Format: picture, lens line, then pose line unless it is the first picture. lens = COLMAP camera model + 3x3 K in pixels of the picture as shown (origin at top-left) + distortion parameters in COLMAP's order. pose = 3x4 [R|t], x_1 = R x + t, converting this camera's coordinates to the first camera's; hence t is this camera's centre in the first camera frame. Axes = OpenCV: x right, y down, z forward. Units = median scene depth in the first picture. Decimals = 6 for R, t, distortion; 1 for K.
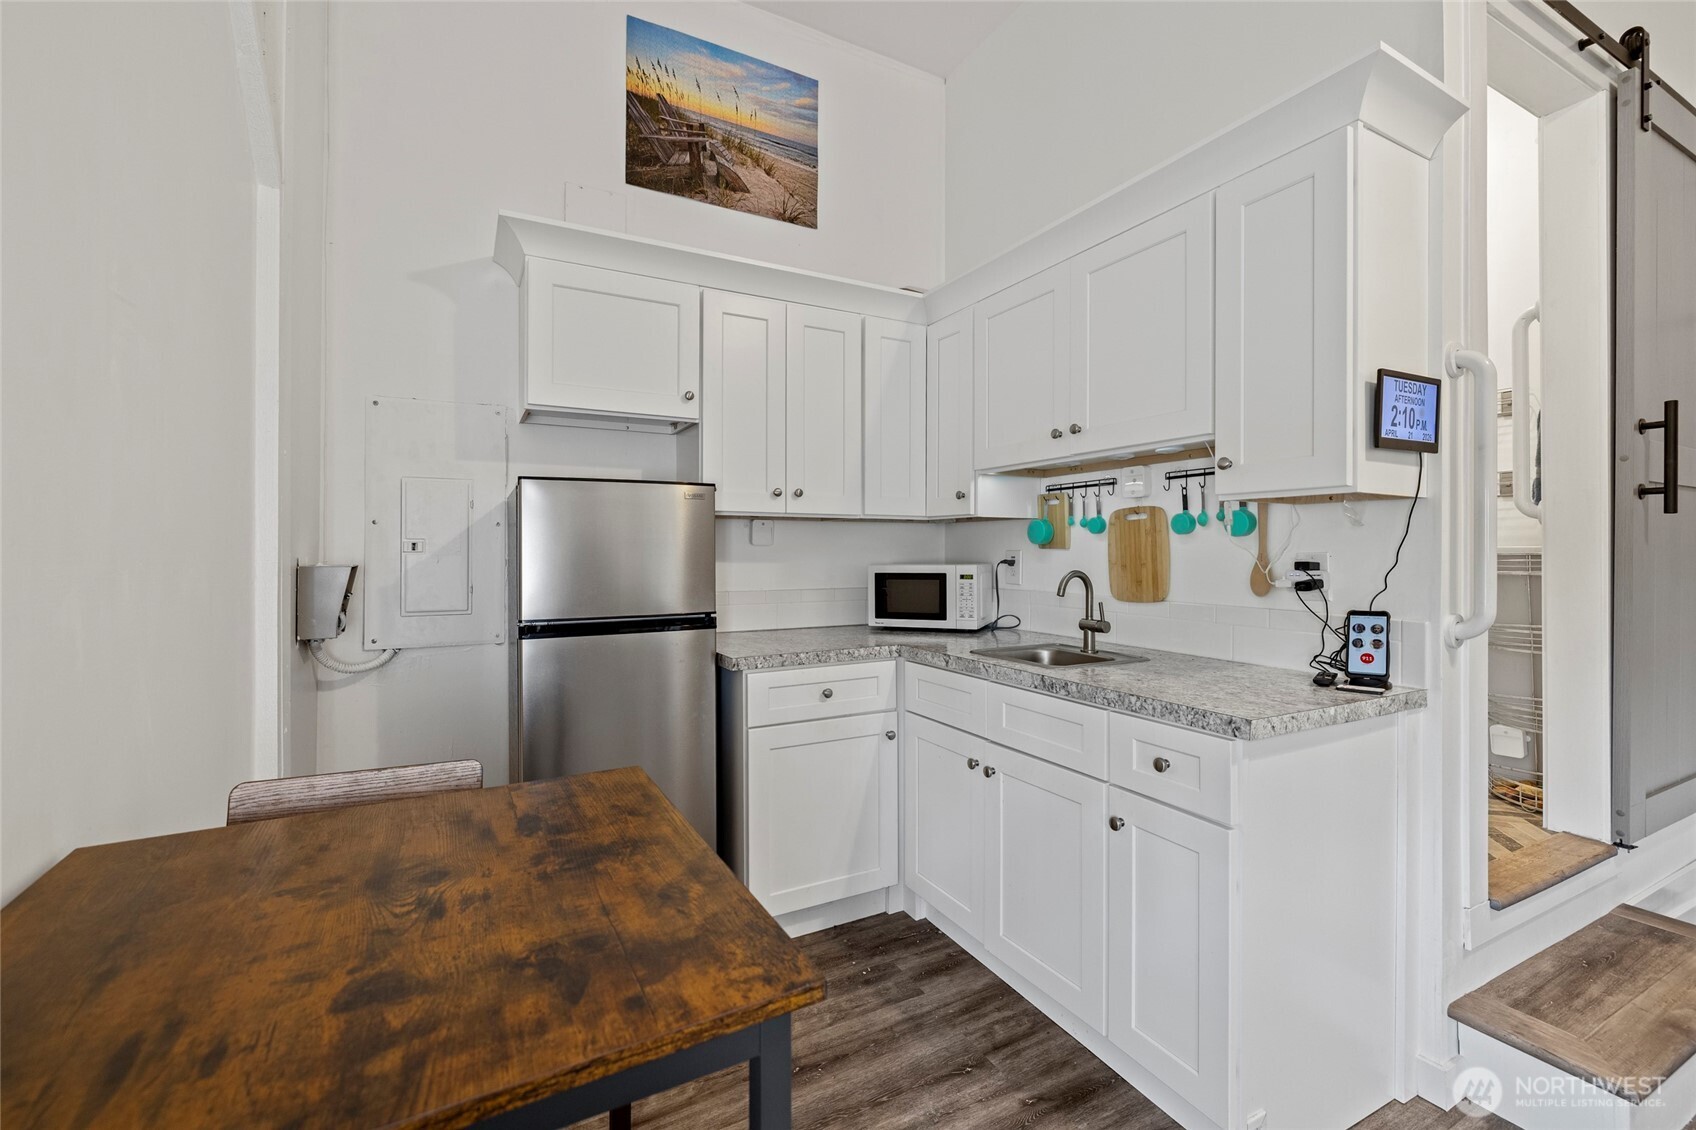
lens RADIAL K [[728.2, 0, 846.8], [0, 728.2, 552.0], [0, 0, 1]] dist [0.000263, 0.000102]
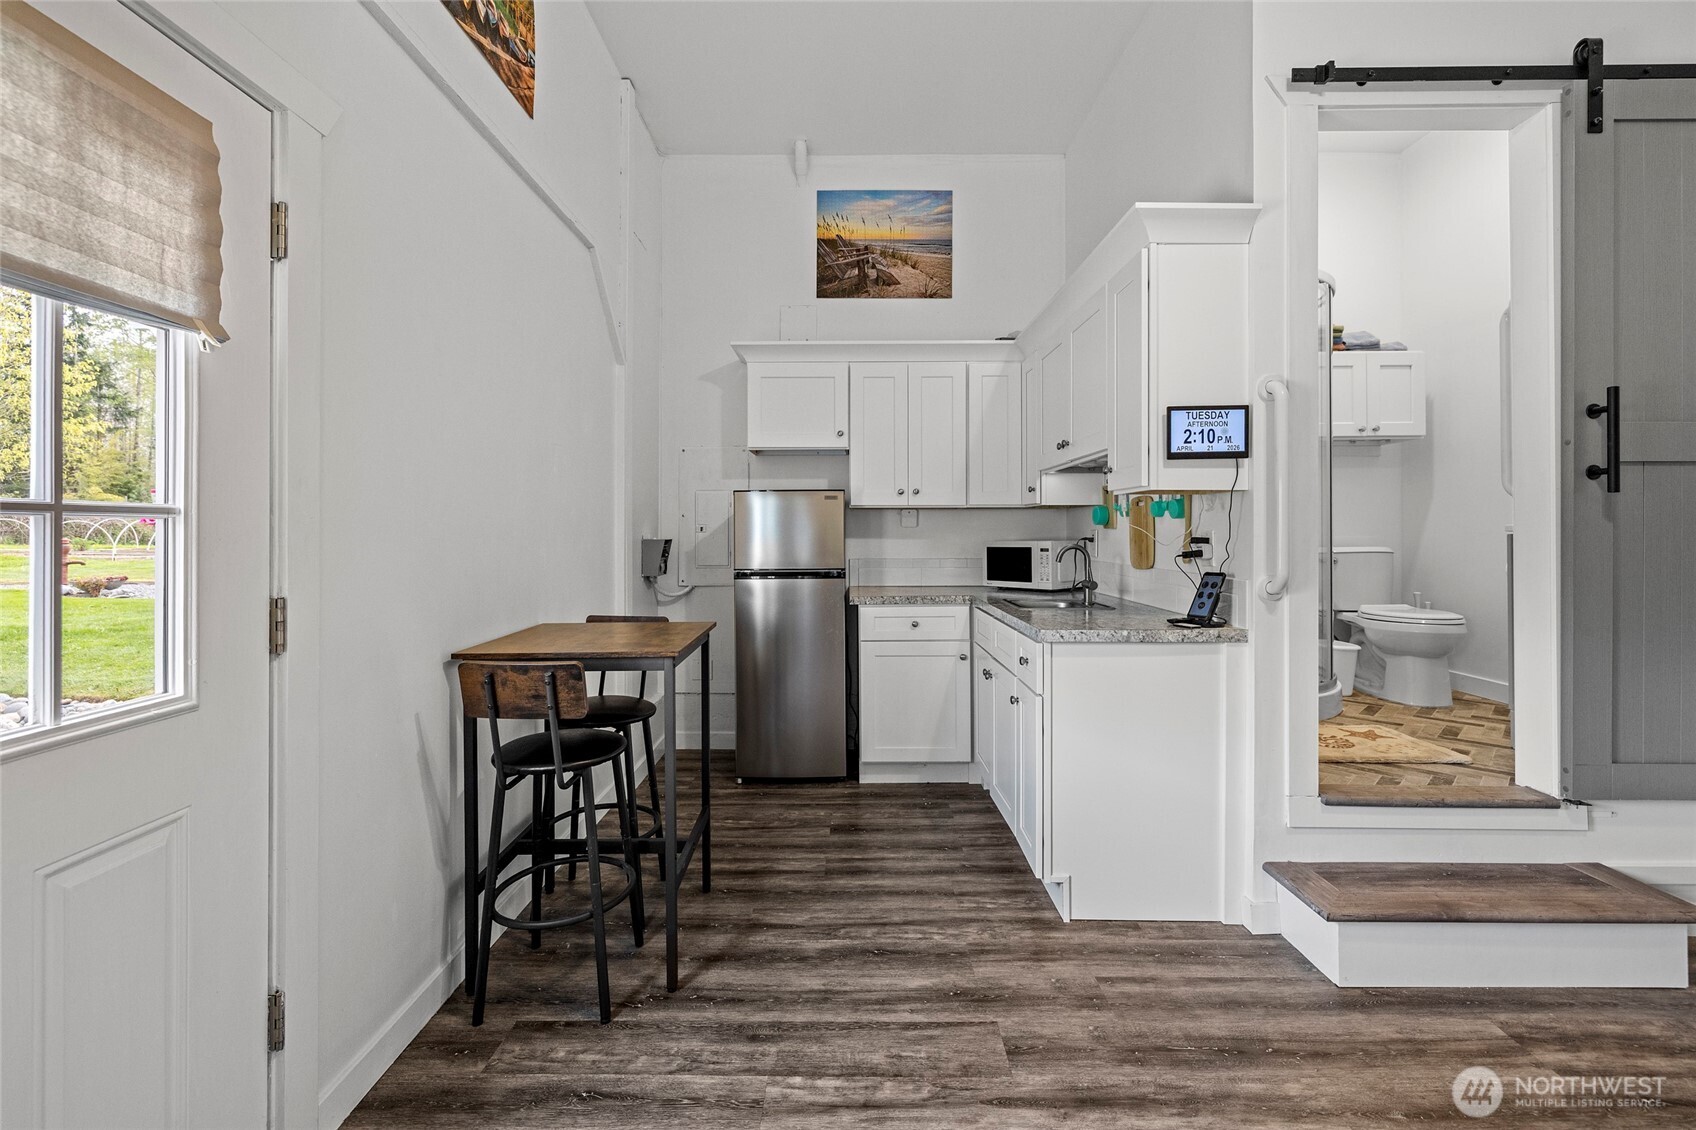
lens RADIAL K [[724.8, 0, 843.9], [0, 724.8, 536.3], [0, 0, 1]] dist [0.001569, 0.000304]
pose [[0.881359, 0.000142, -0.472446, 0.479012], [0.001767, 0.999992, 0.003597, 0.003669], [0.472443, -0.004005, 0.881352, -0.348689]]
